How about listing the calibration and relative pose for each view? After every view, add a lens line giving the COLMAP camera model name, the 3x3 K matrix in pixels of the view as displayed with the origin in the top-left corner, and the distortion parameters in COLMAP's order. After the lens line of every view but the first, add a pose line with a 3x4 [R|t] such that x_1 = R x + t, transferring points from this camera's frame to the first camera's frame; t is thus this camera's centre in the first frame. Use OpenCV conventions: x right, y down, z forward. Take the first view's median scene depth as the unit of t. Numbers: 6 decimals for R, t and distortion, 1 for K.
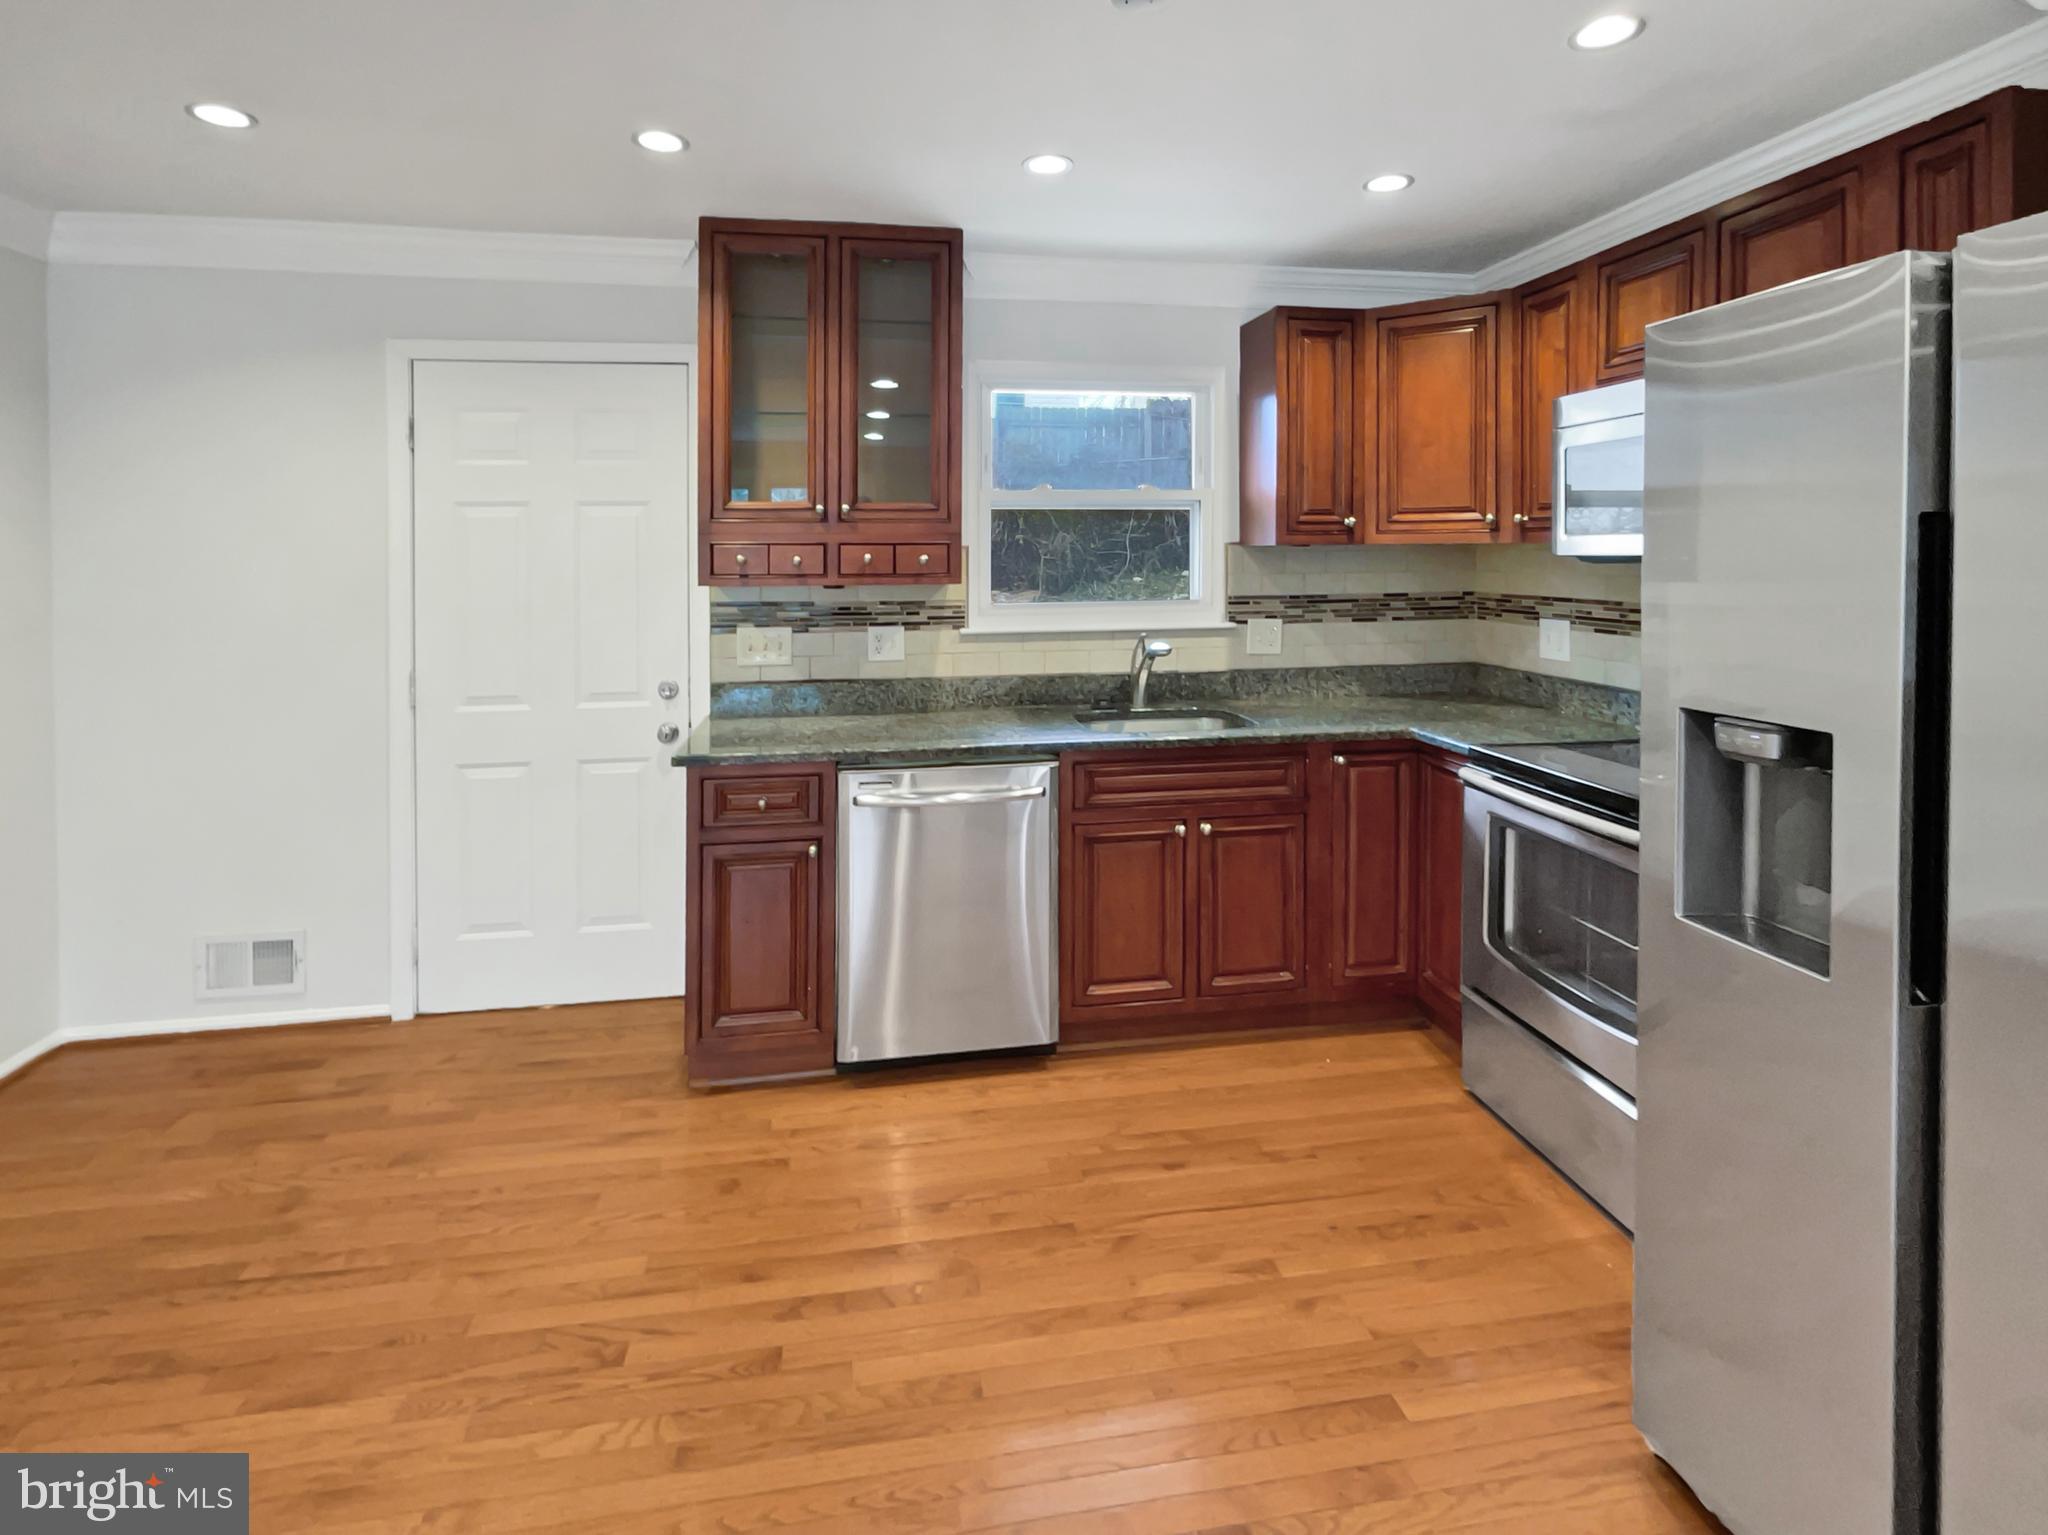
lens RADIAL K [[974.6, 0, 1021.6], [0, 974.6, 760.5], [0, 0, 1]] dist [0.001963, 0.001439]
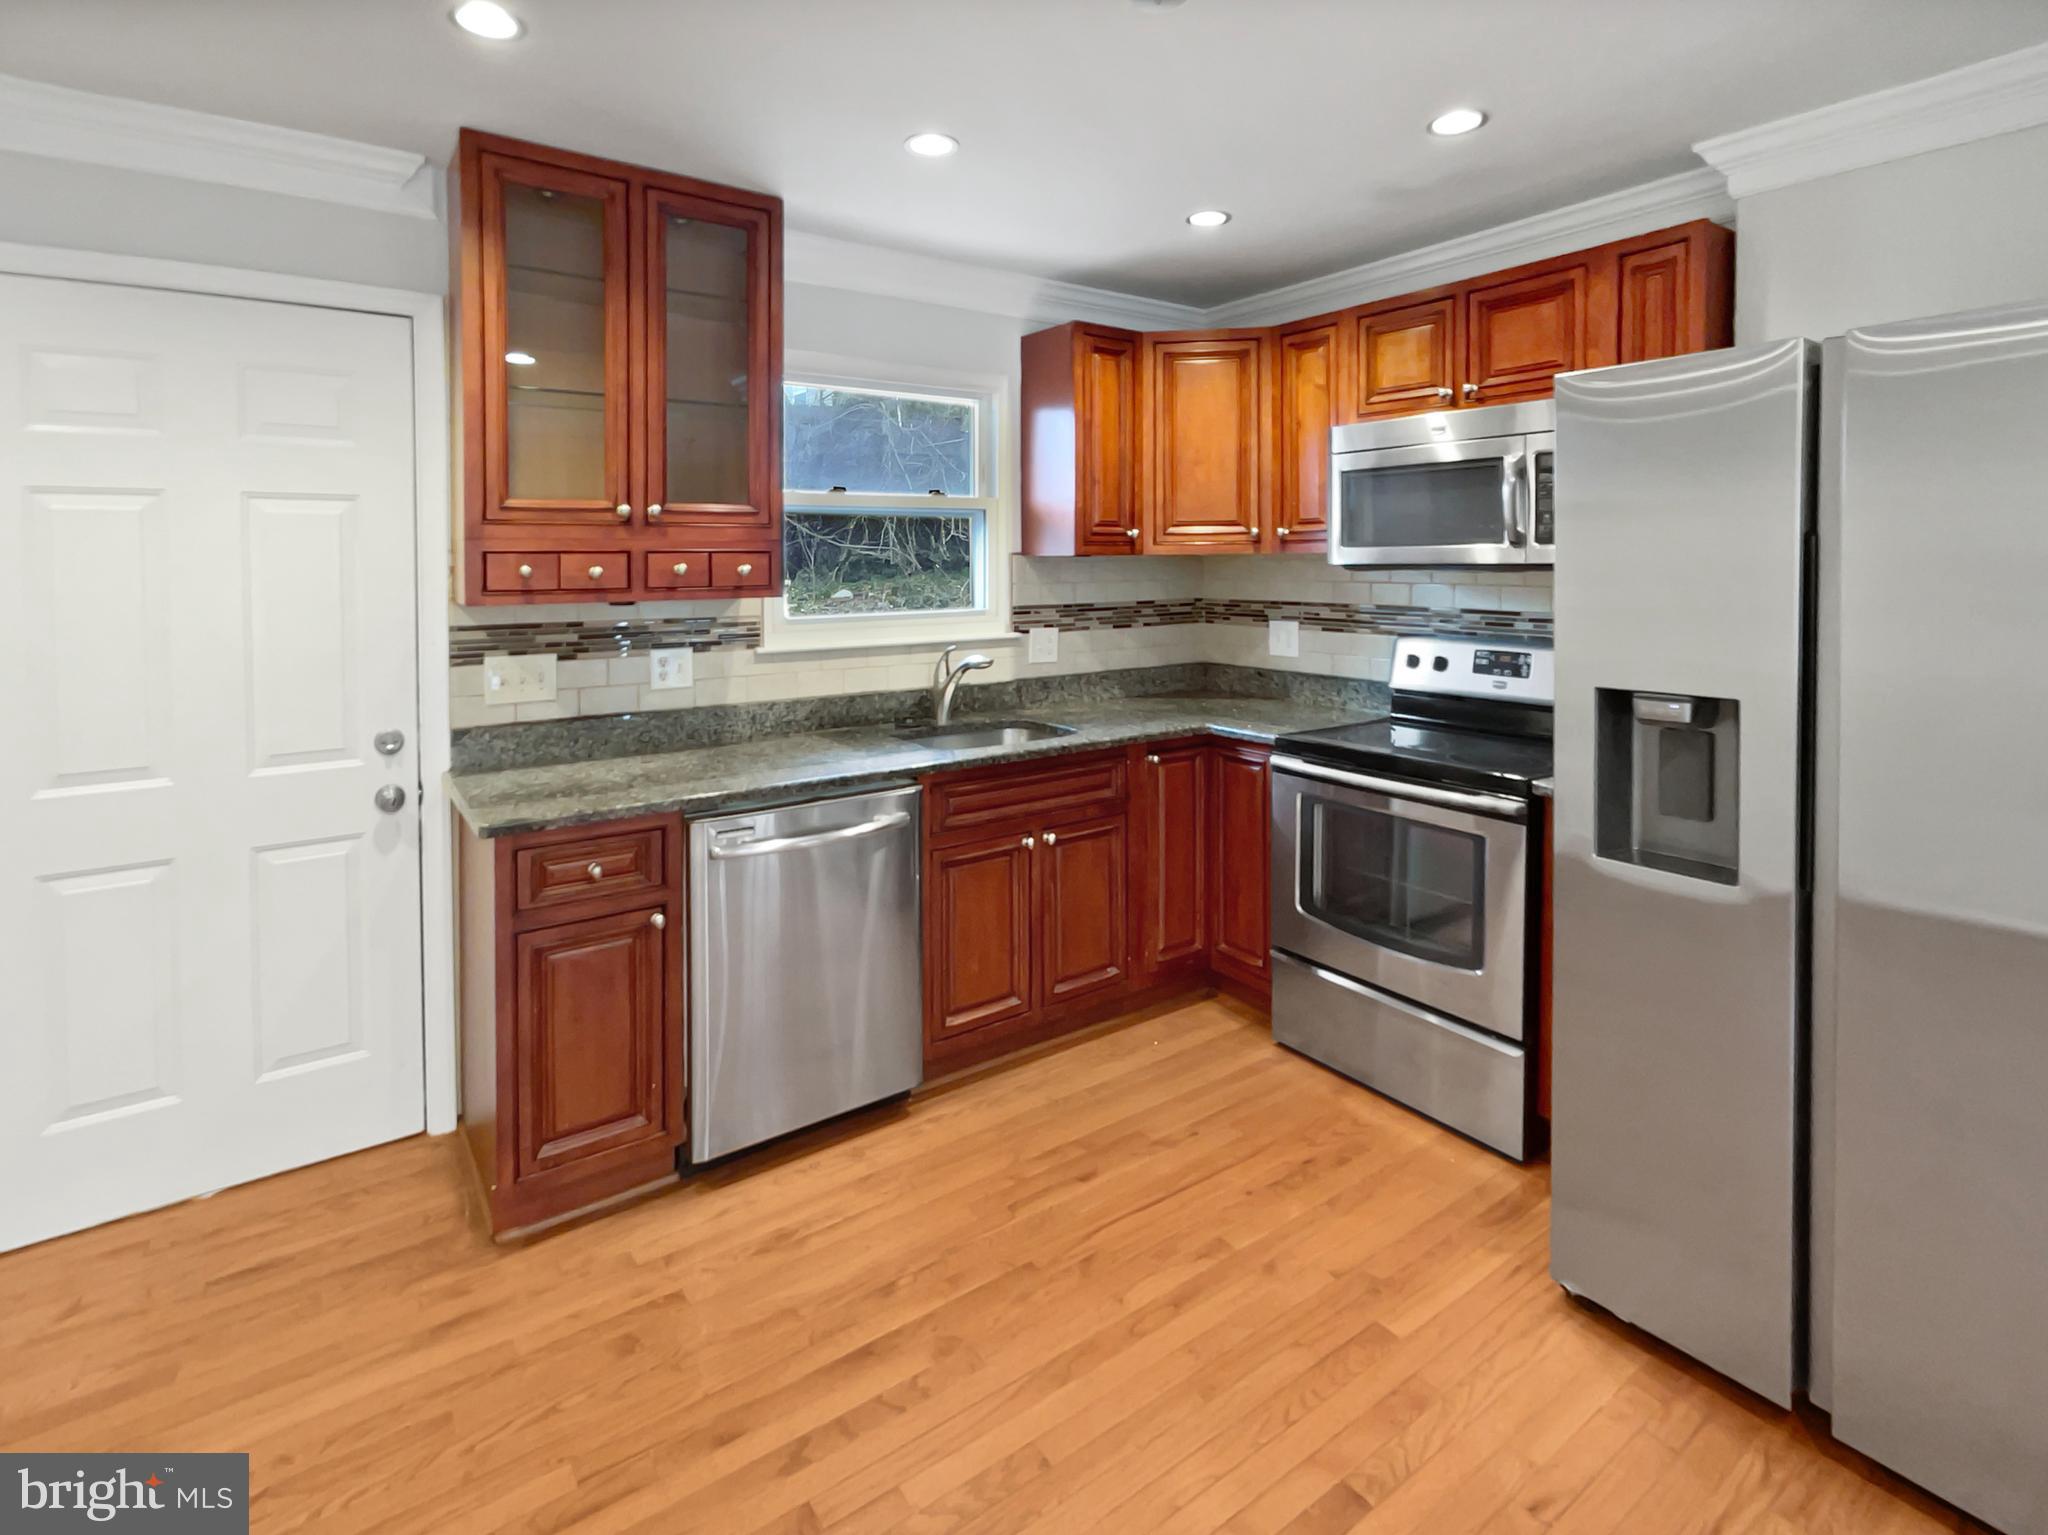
lens RADIAL K [[992.7, 0, 1024.1], [0, 992.7, 775.3], [0, 0, 1]] dist [0.000778, 0.000455]
pose [[0.900493, -0.091531, 0.425129, -0.264264], [0.091377, 0.995599, 0.020803, -0.018359], [-0.425162, 0.020114, 0.904894, 0.088998]]
